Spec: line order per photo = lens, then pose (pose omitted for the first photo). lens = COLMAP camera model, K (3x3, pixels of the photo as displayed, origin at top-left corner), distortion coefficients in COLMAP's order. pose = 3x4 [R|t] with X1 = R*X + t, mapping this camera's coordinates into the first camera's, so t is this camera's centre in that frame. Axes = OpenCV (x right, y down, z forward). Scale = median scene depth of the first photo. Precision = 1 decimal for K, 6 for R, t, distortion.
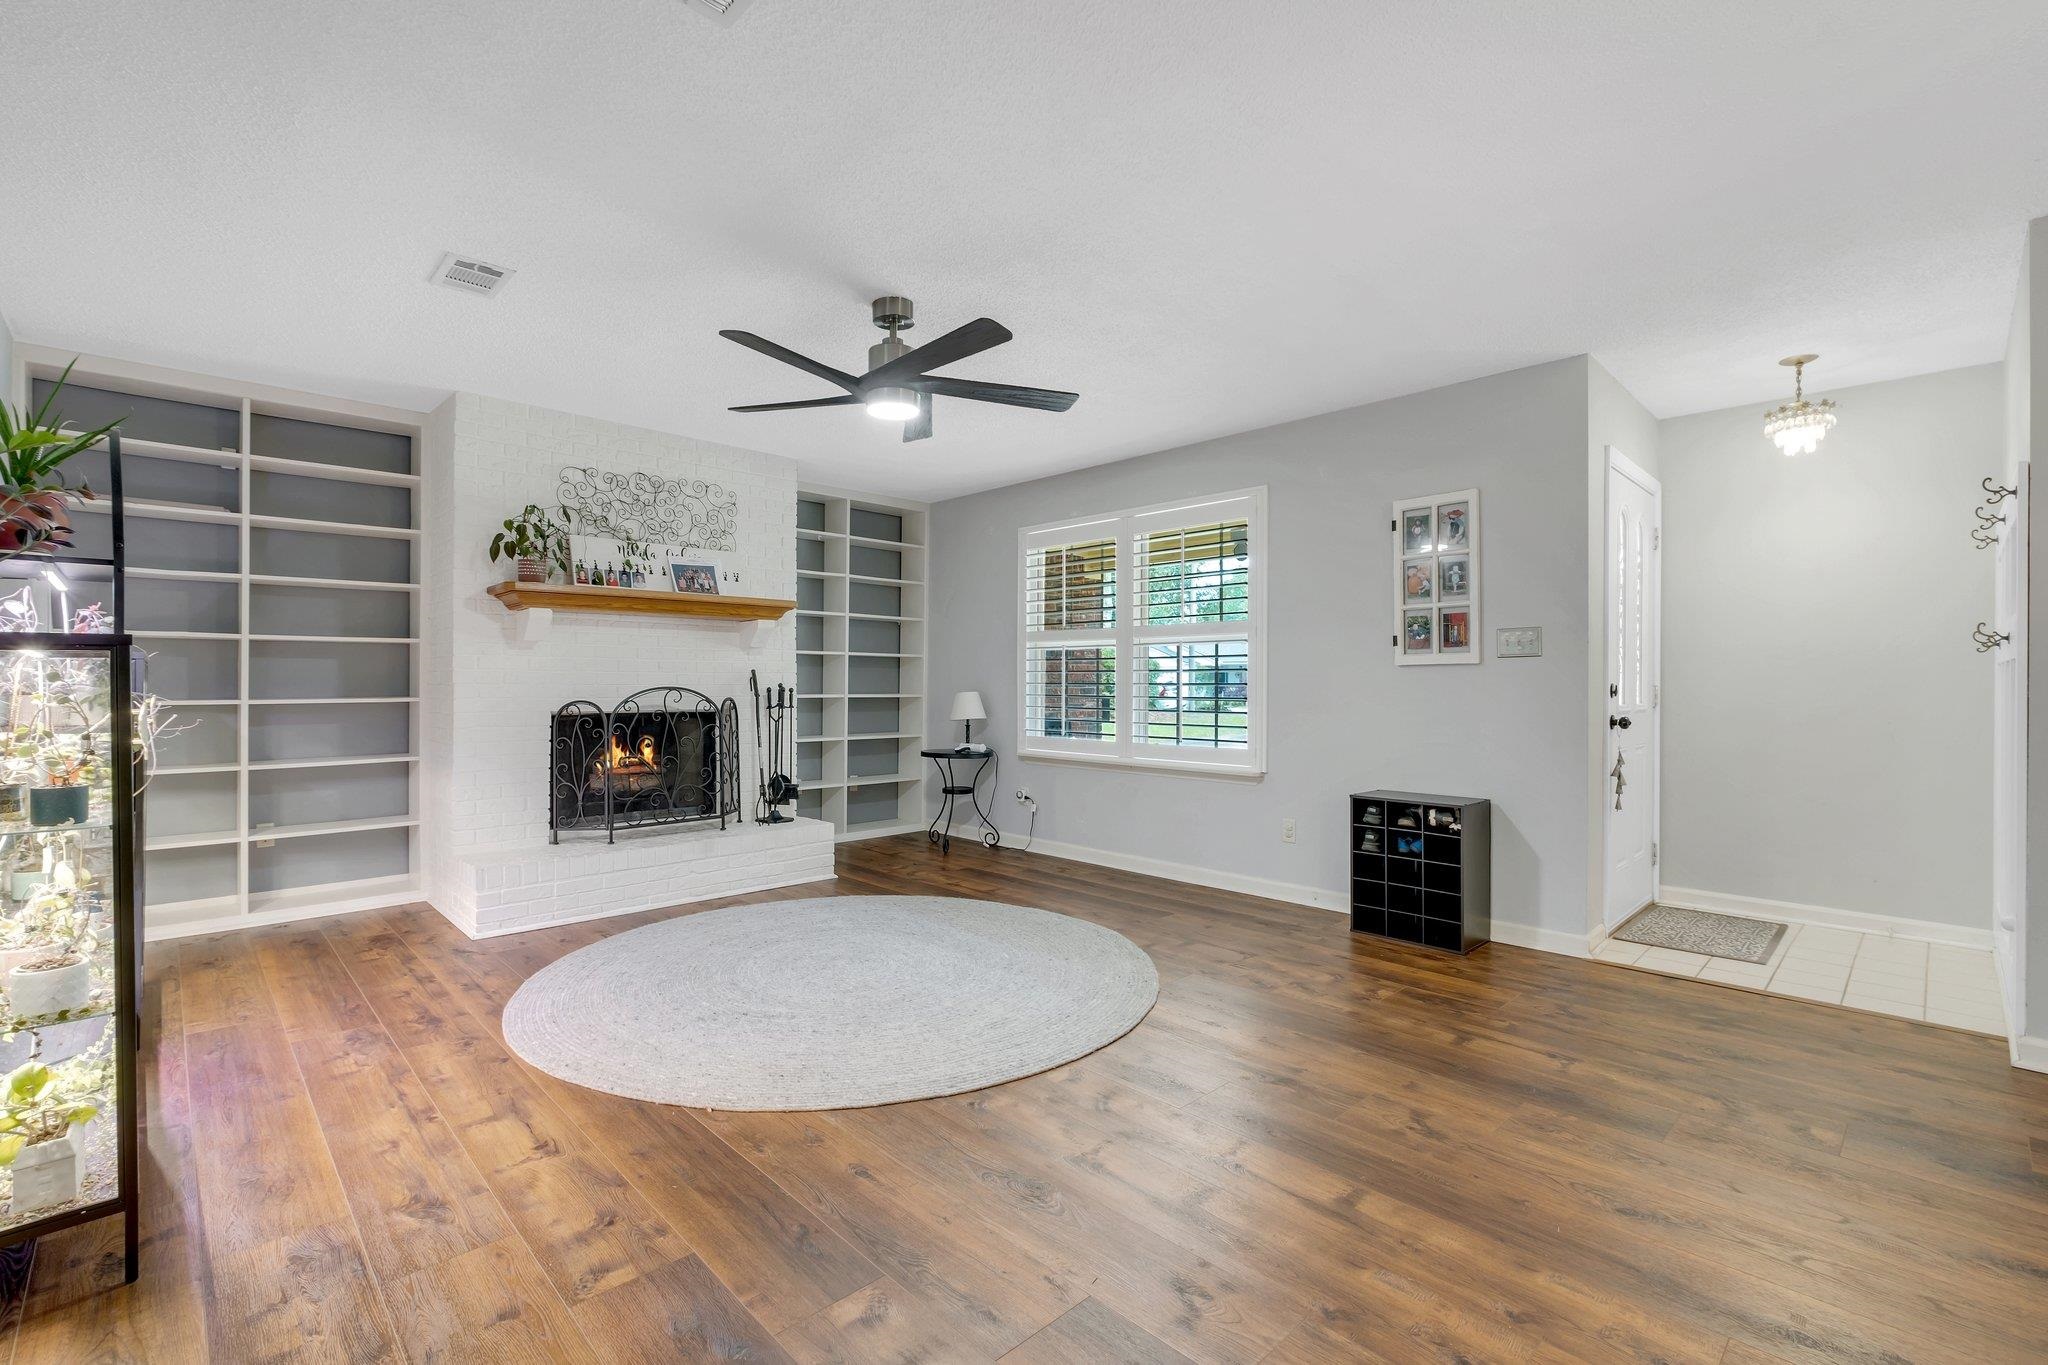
lens RADIAL K [[901.8, 0, 1006.3], [0, 901.8, 678.9], [0, 0, 1]] dist [-0.003675, -0.000763]
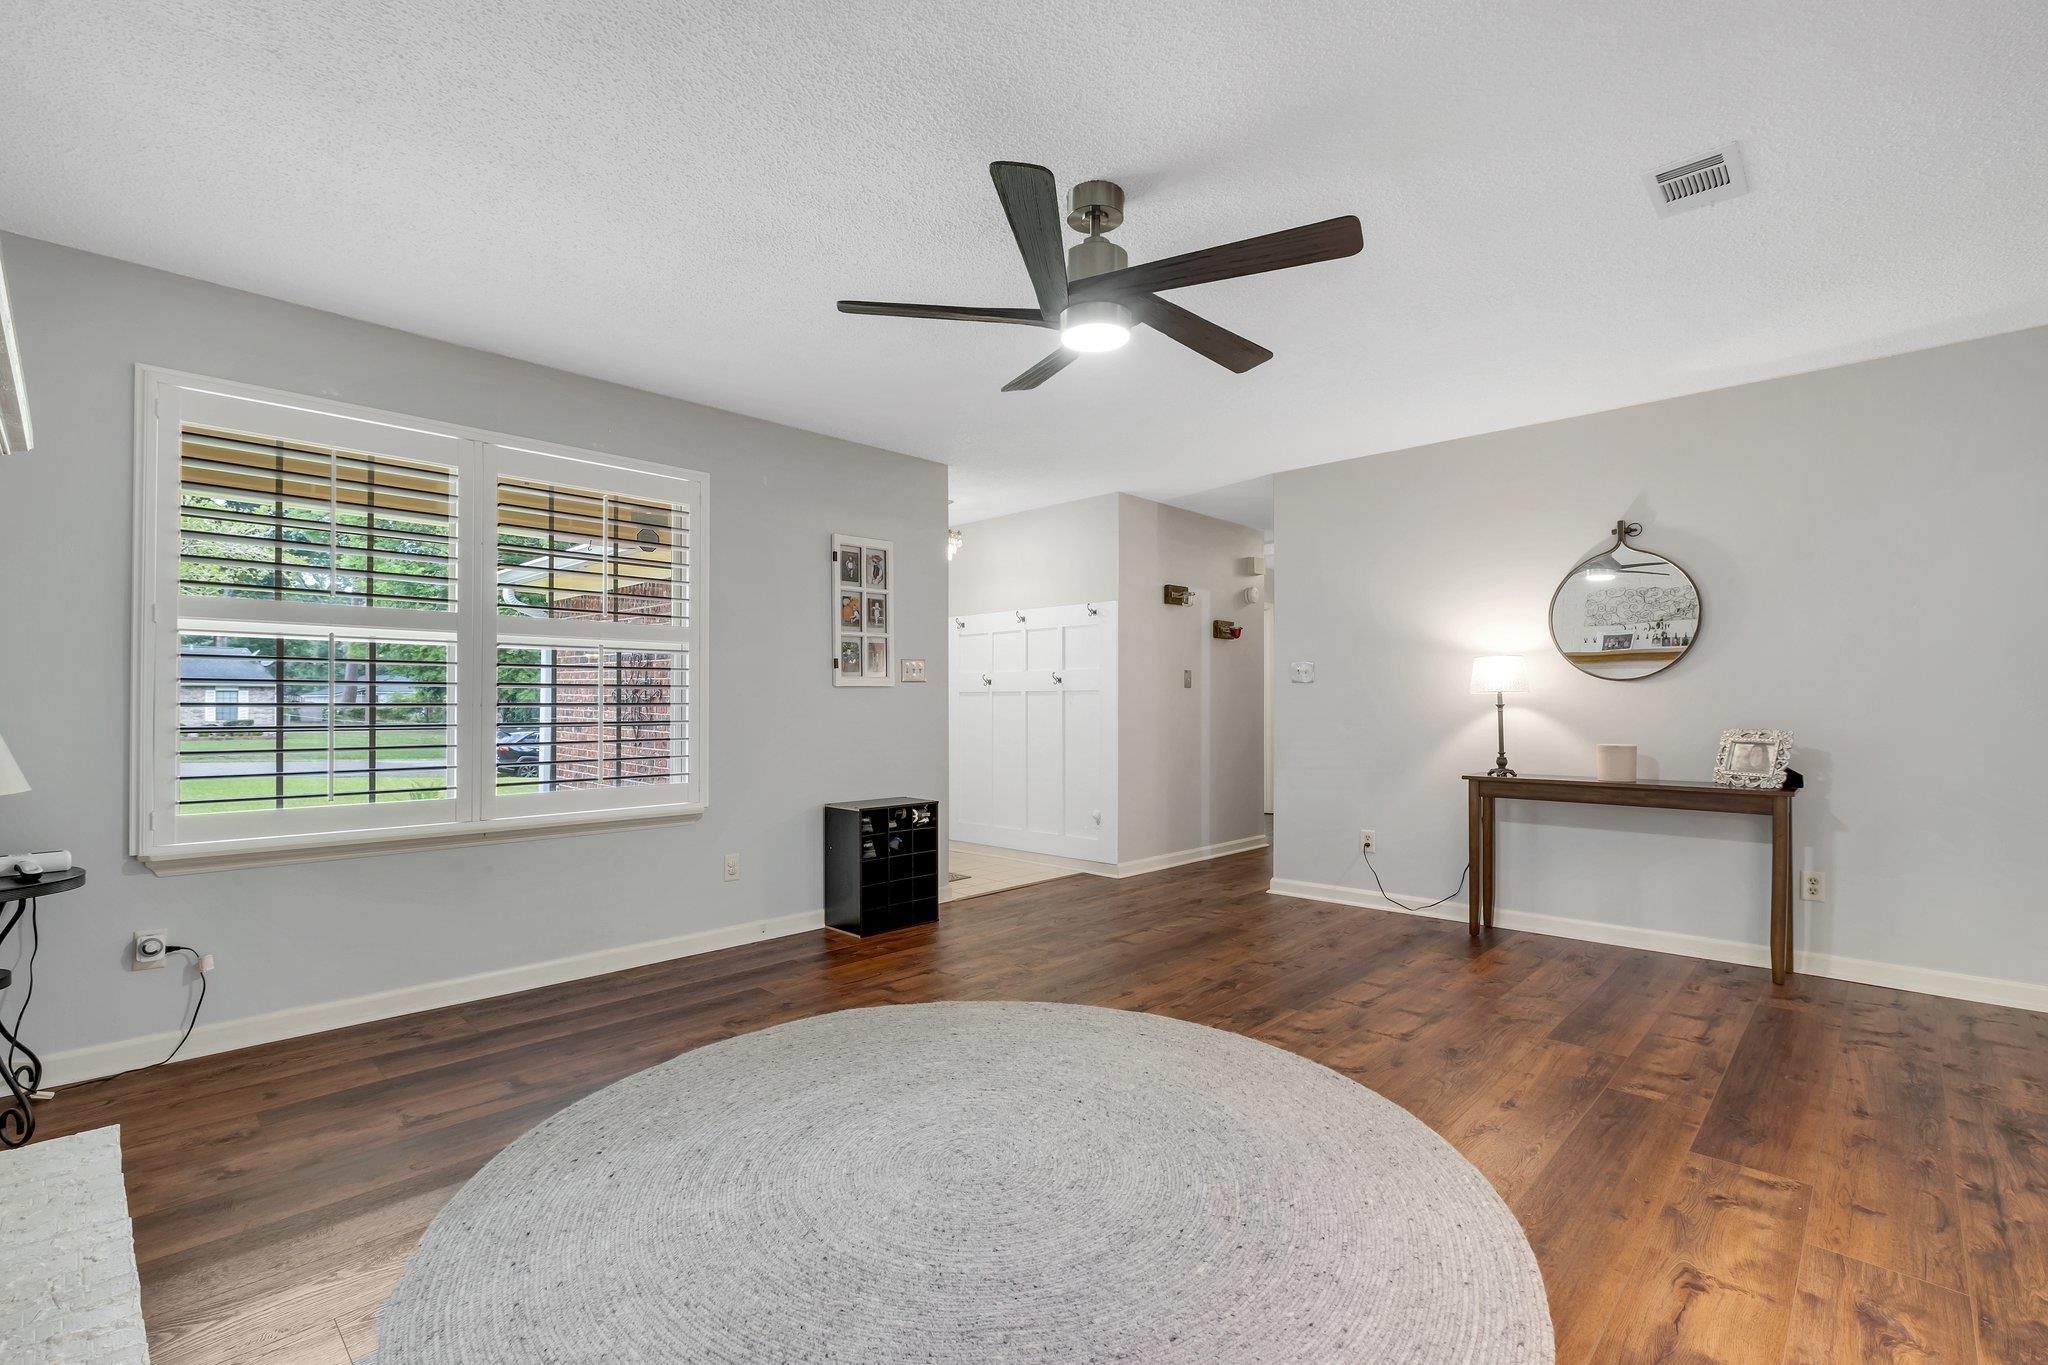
lens RADIAL K [[901.8, 0, 1014.4], [0, 901.8, 709.5], [0, 0, 1]] dist [-0.003675, -0.000763]
pose [[-0.037095, -0.008154, 0.999278, -0.656883], [-0.002505, 0.999964, 0.008067, 0.003495], [-0.999309, -0.002204, -0.037114, 0.835636]]
